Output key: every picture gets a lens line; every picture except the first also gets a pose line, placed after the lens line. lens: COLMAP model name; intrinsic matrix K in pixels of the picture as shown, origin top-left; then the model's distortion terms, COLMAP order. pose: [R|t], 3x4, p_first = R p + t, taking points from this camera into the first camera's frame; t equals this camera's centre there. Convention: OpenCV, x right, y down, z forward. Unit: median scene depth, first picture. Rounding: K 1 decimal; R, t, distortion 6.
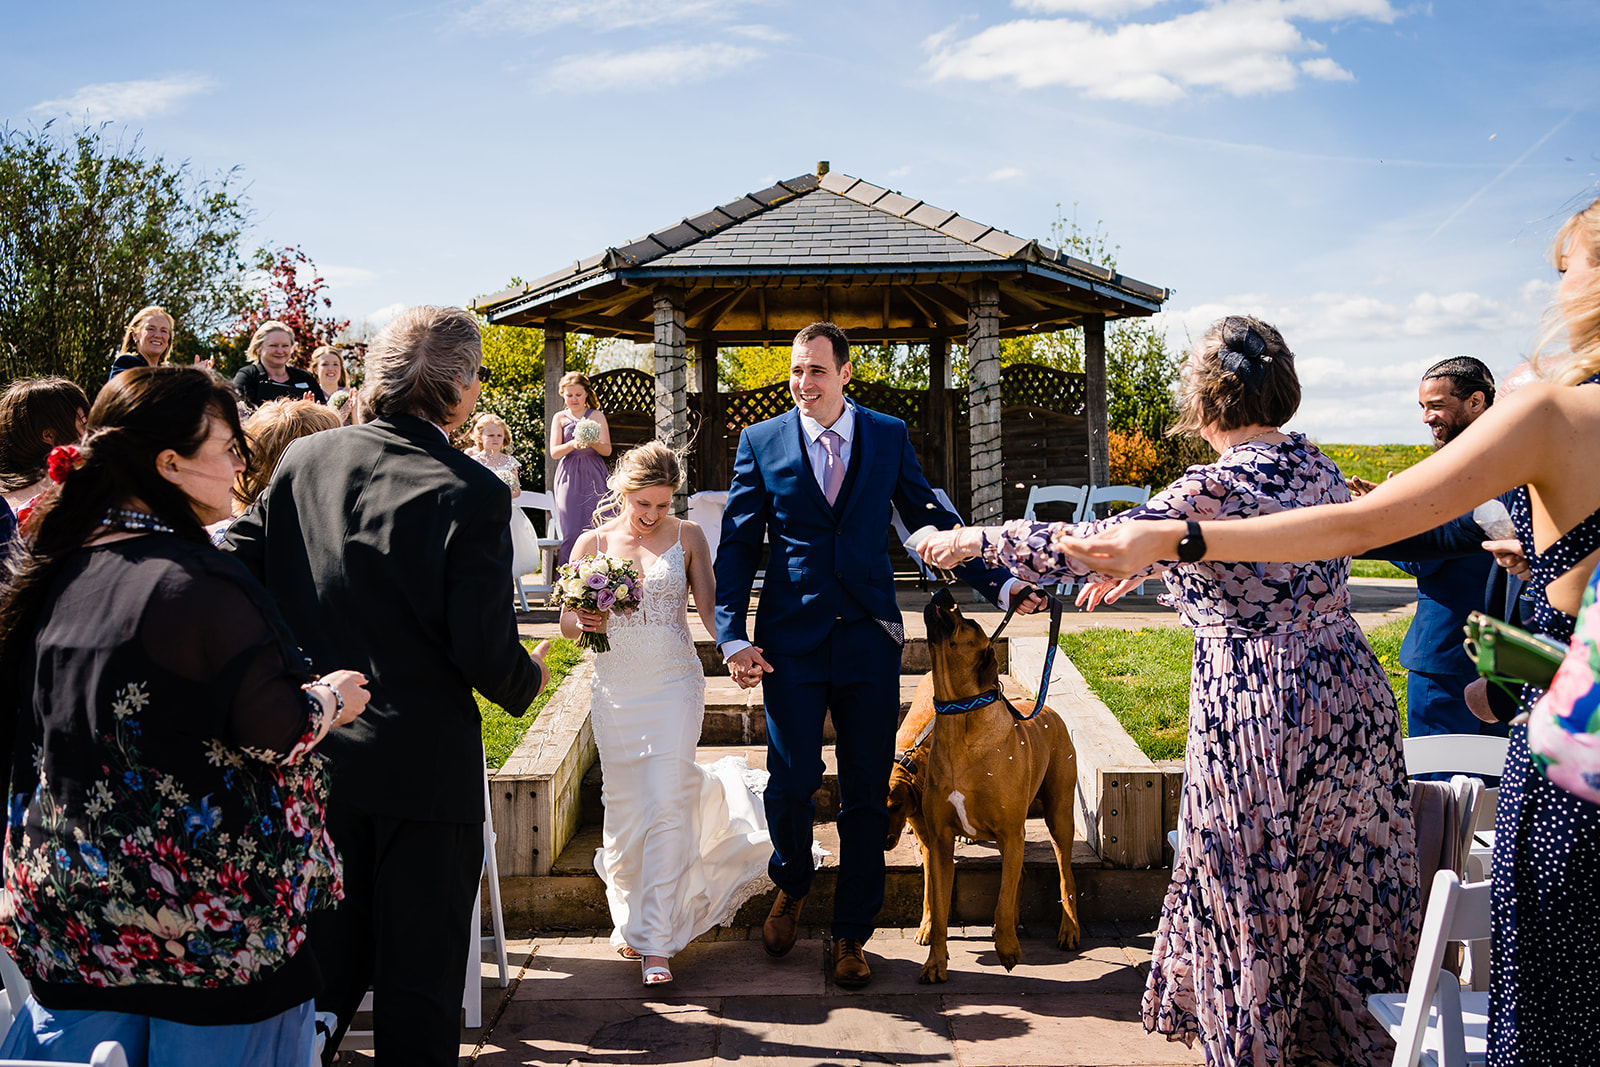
lens RADIAL K [[1557.3, 0, 825.5], [0, 1557.3, 533.3], [0, 0, 1]] dist [-0.000818, -0.002968]
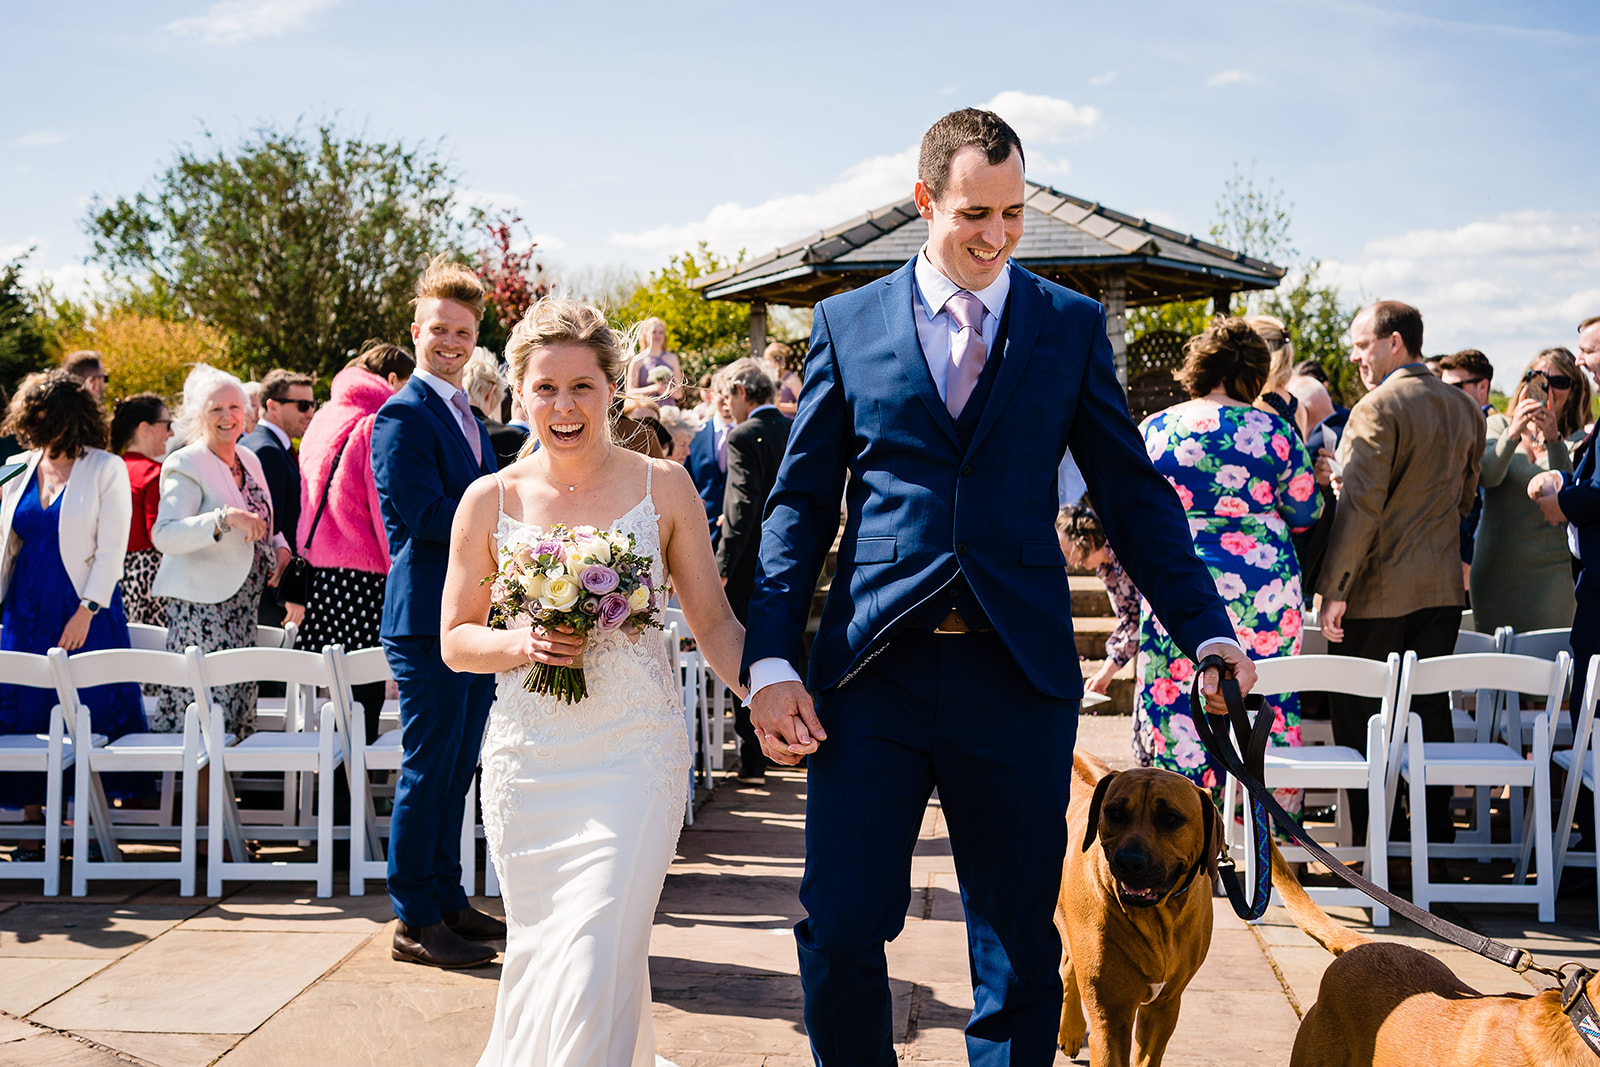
lens RADIAL K [[1557.3, 0, 825.5], [0, 1557.3, 533.3], [0, 0, 1]] dist [-0.000818, -0.002968]
pose [[0.993438, 0.012486, -0.113689, 0.017764], [-0.008706, 0.999395, 0.033686, 0.004338], [0.114041, -0.032475, 0.992945, -0.217051]]
